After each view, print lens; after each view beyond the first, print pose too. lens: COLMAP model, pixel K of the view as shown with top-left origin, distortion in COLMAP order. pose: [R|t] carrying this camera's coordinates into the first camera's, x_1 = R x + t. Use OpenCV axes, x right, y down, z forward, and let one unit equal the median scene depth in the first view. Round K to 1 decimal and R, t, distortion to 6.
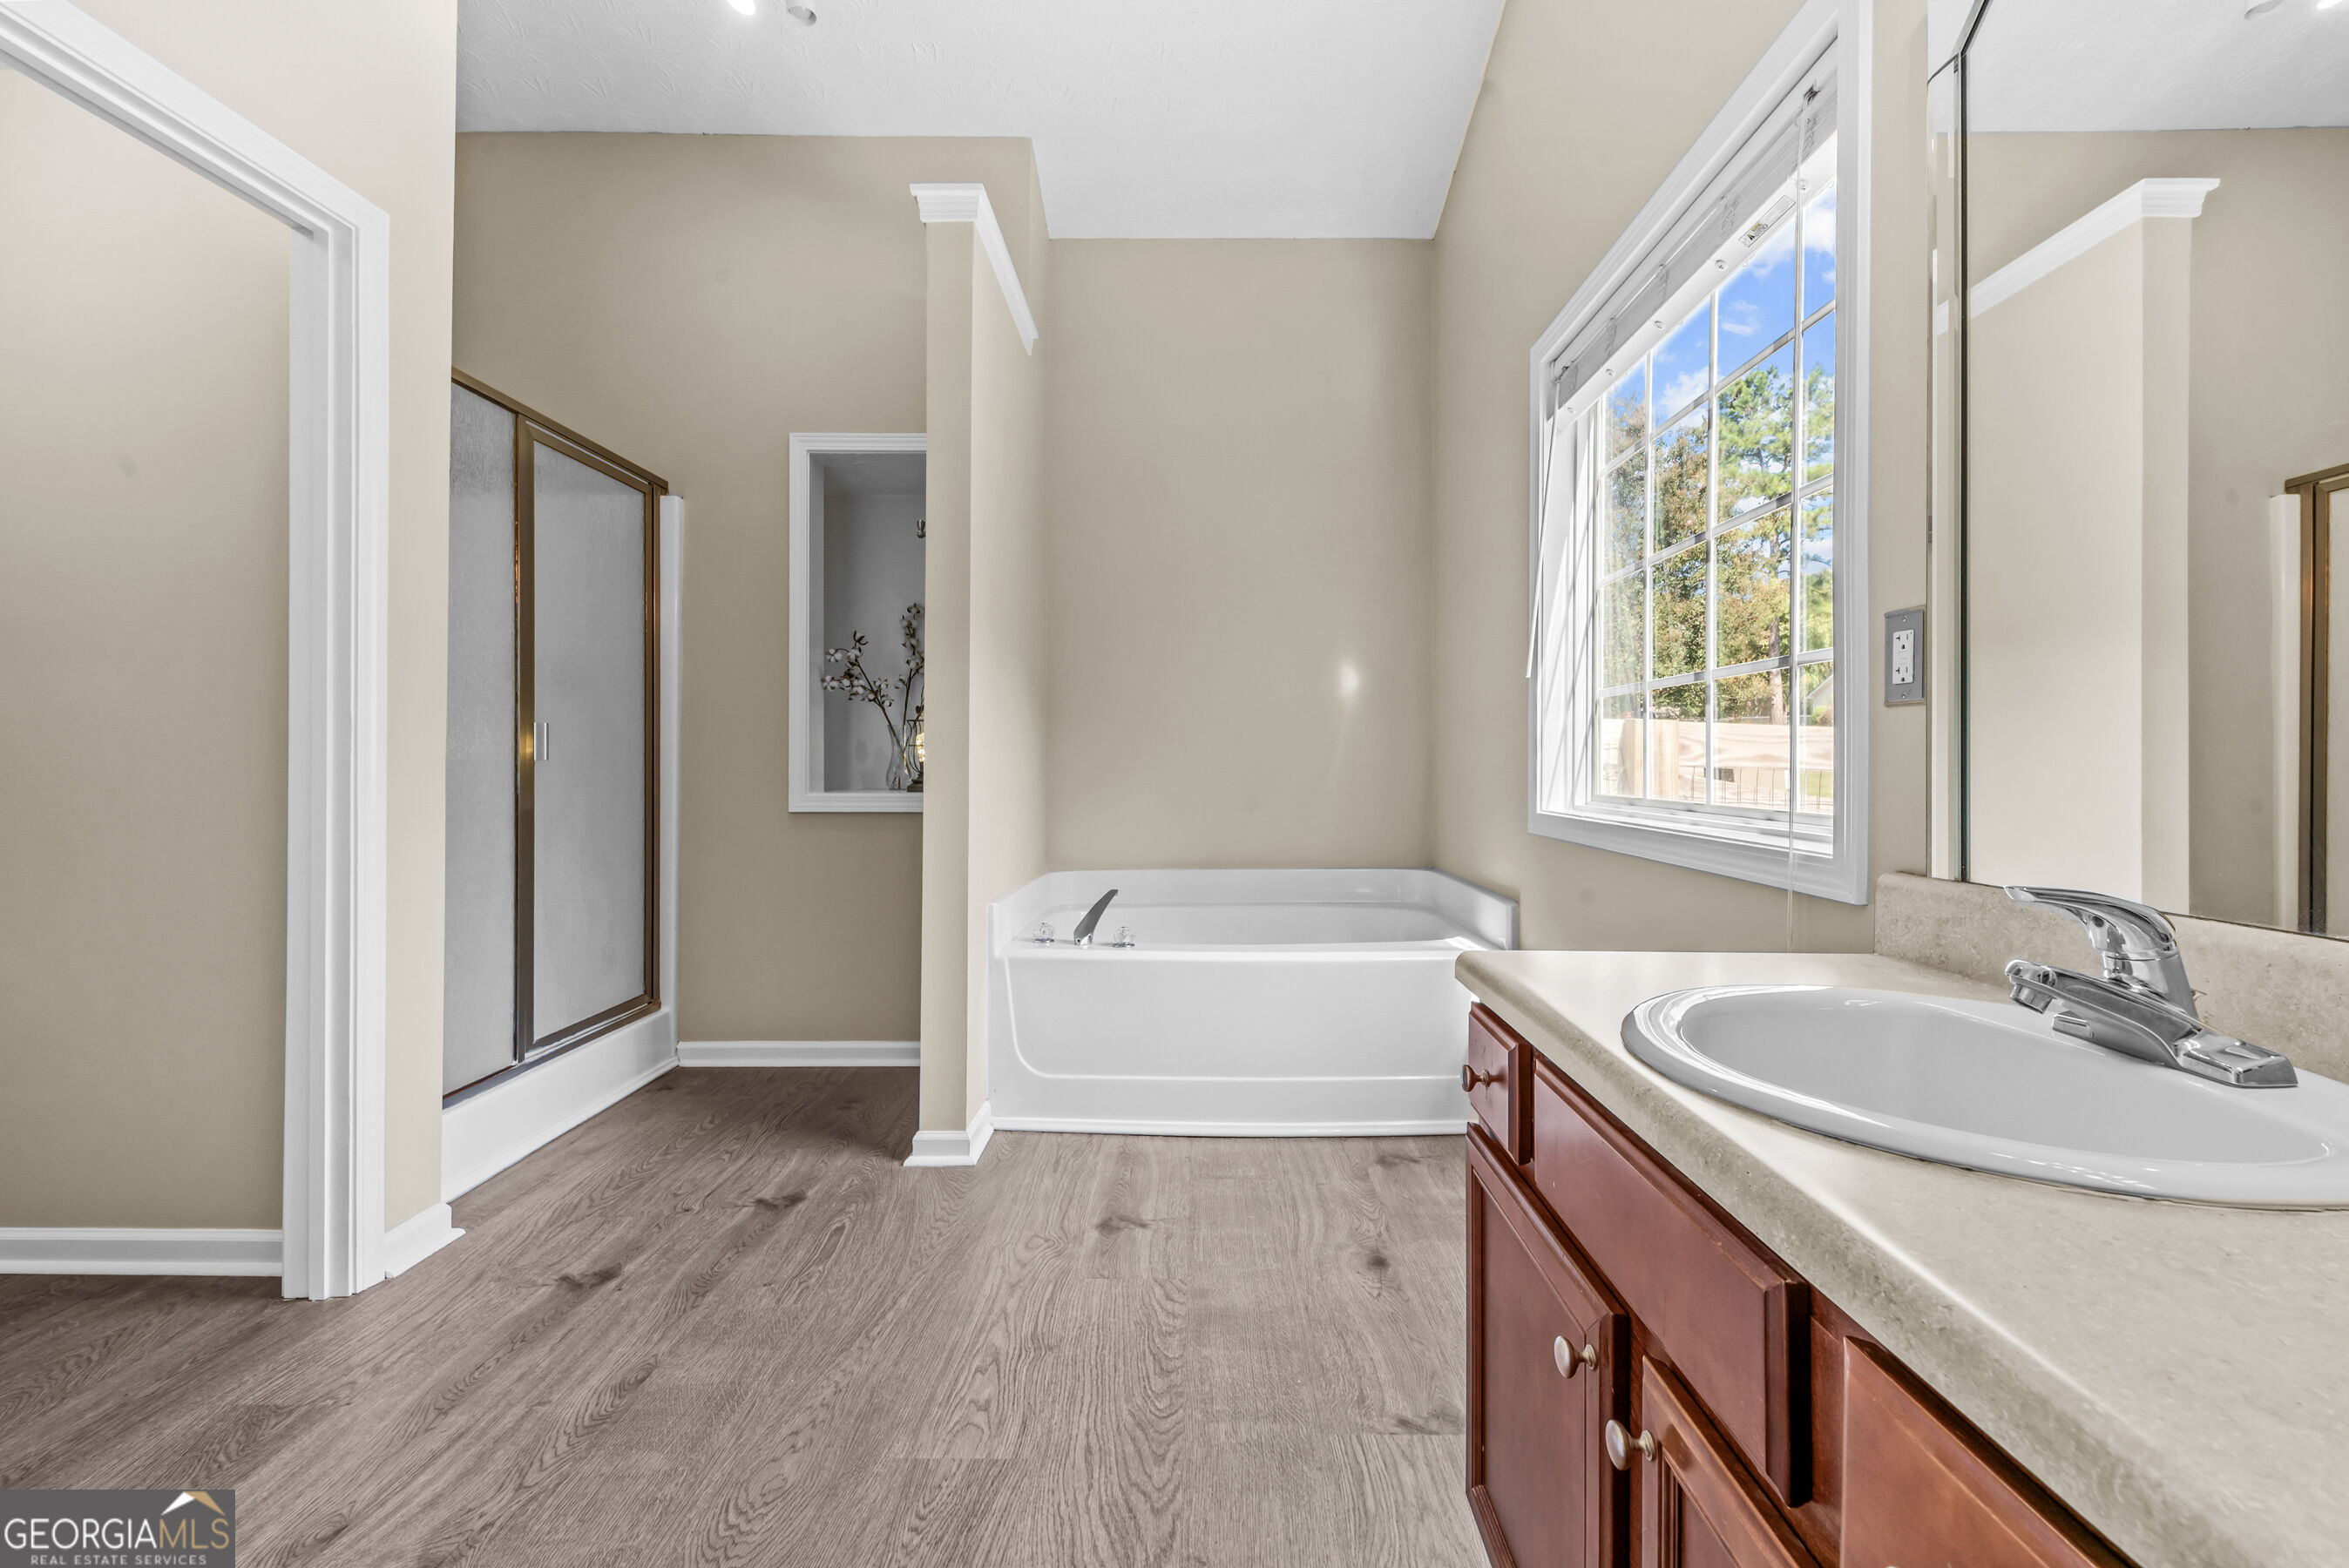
lens RADIAL K [[956.1, 0, 1177.8], [0, 956.1, 752.2], [0, 0, 1]] dist [0.010392, -0.001767]
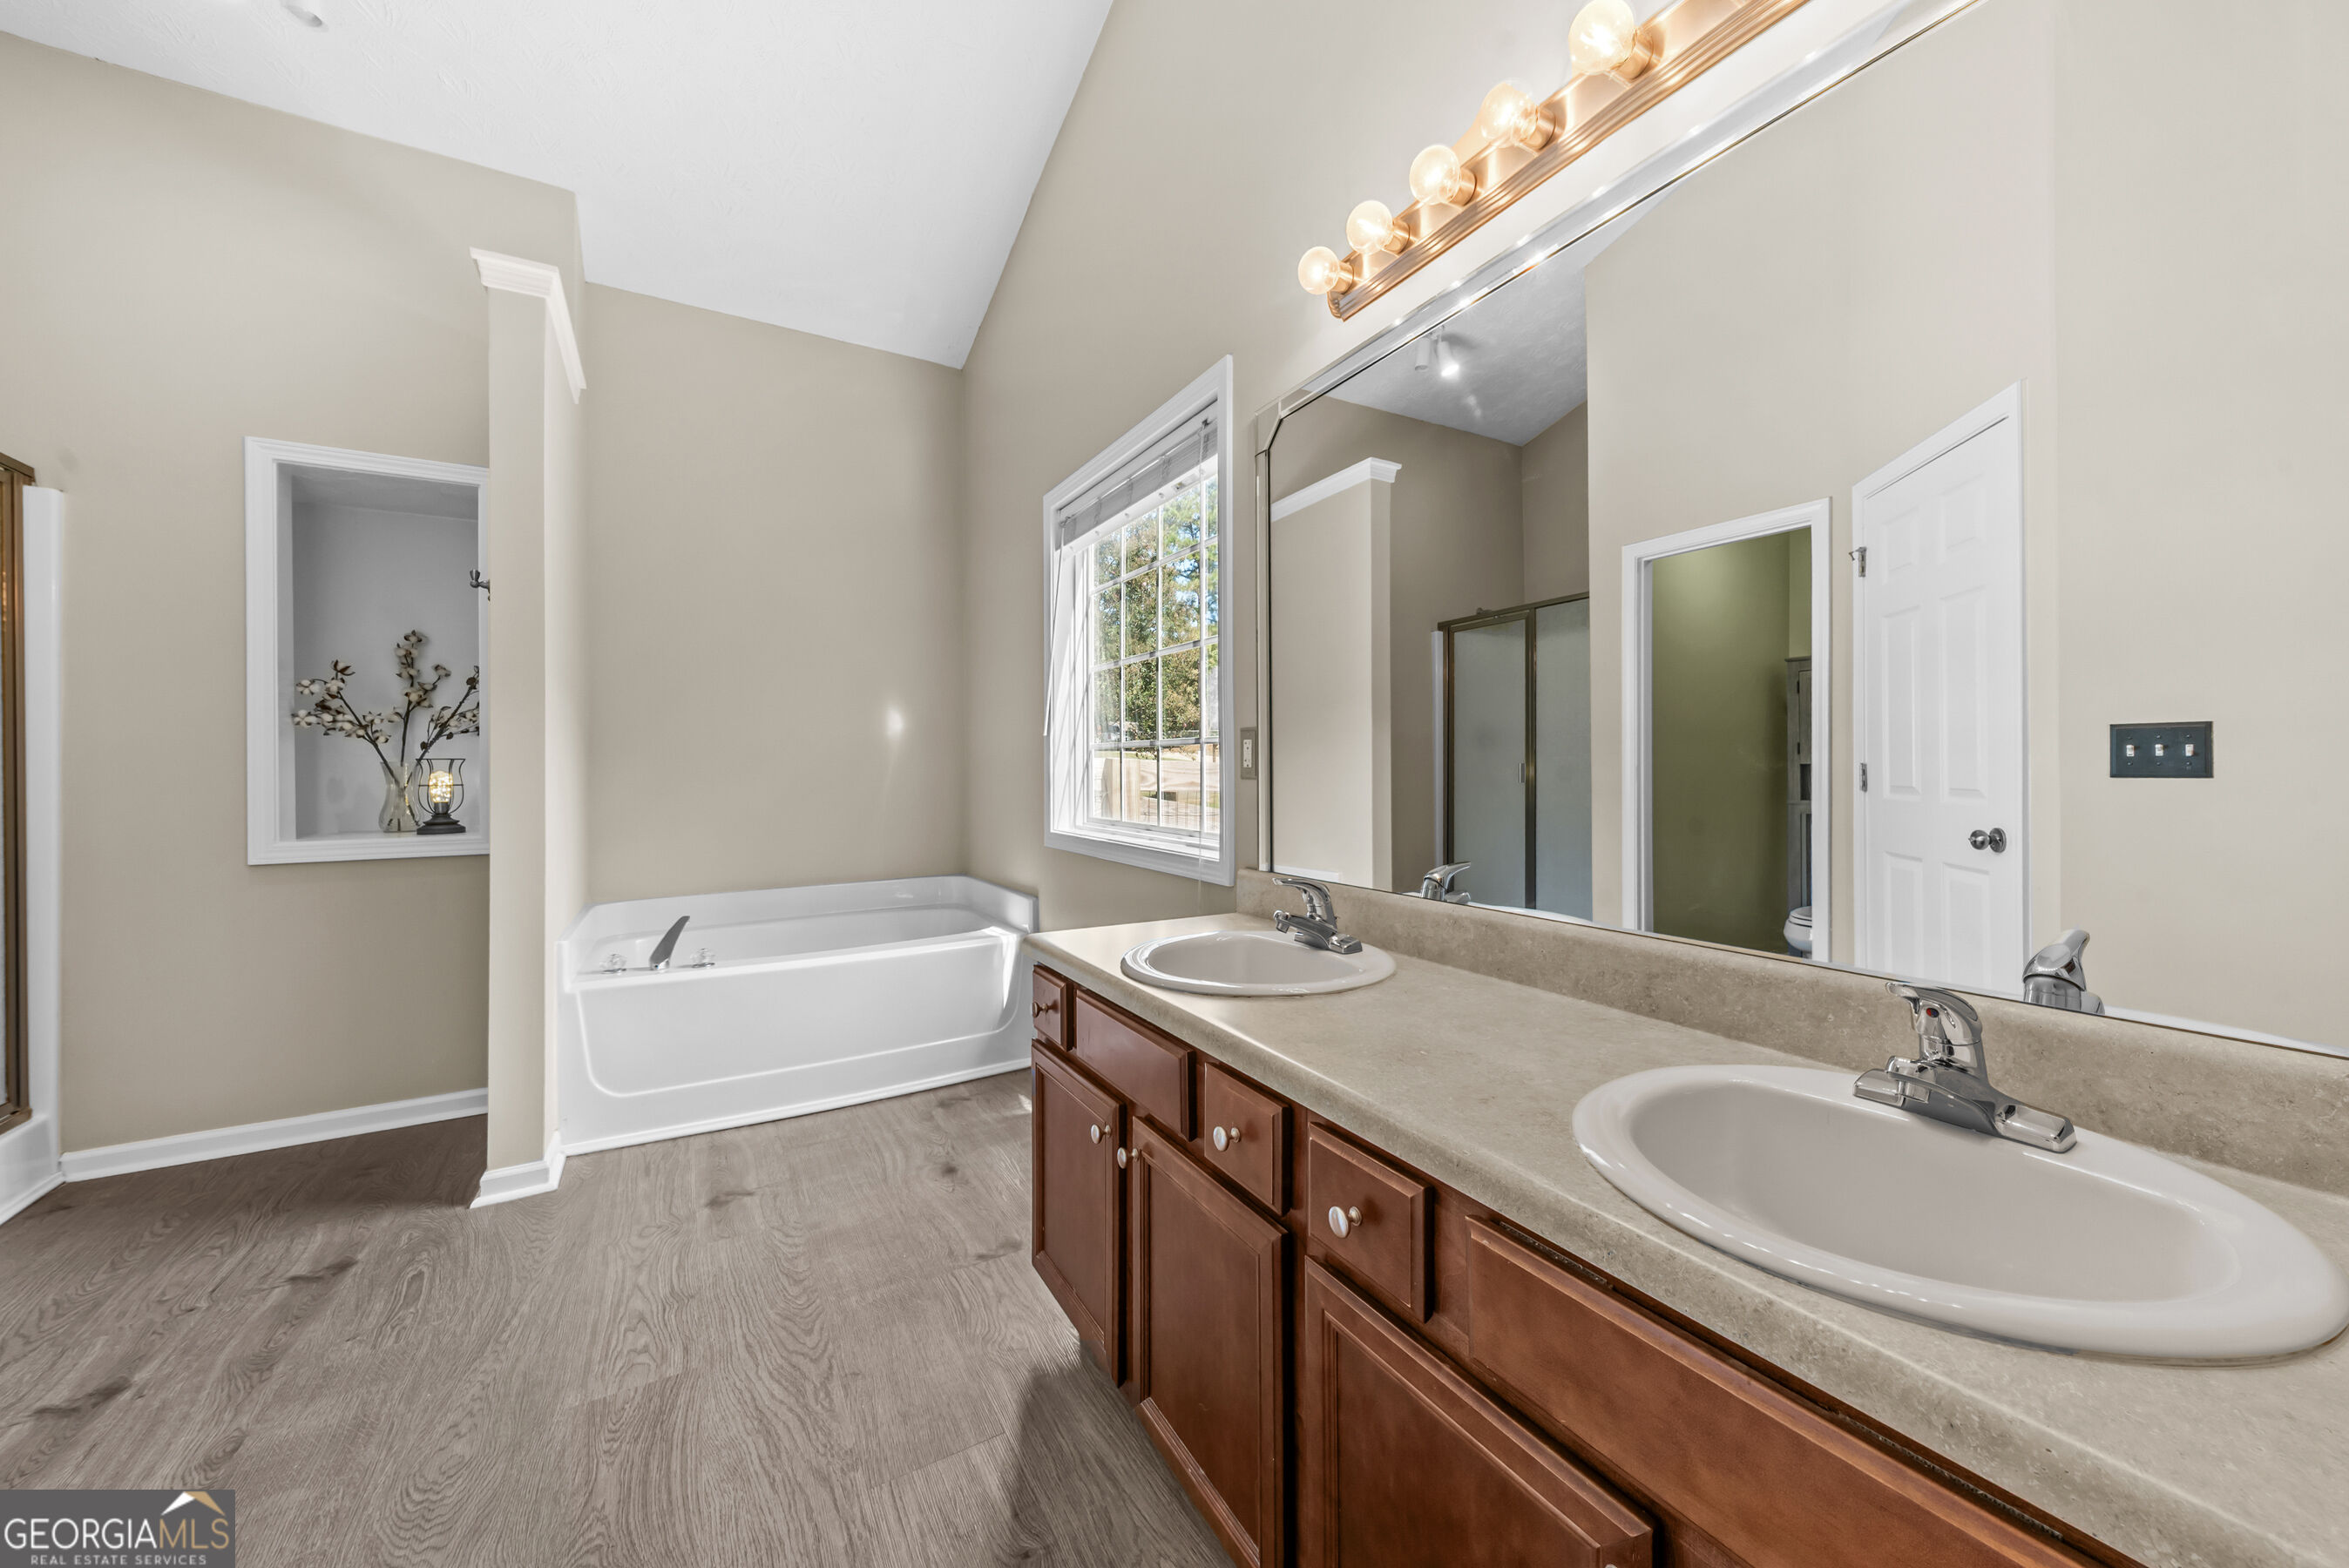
lens RADIAL K [[835.9, 0, 1183.1], [0, 835.9, 771.2], [0, 0, 1]] dist [0.007698, -0.002480]
pose [[0.860108, -0.008720, 0.510038, -0.090245], [0.006413, 0.999960, 0.006283, -0.035742], [-0.510072, -0.002134, 0.860129, -0.162742]]
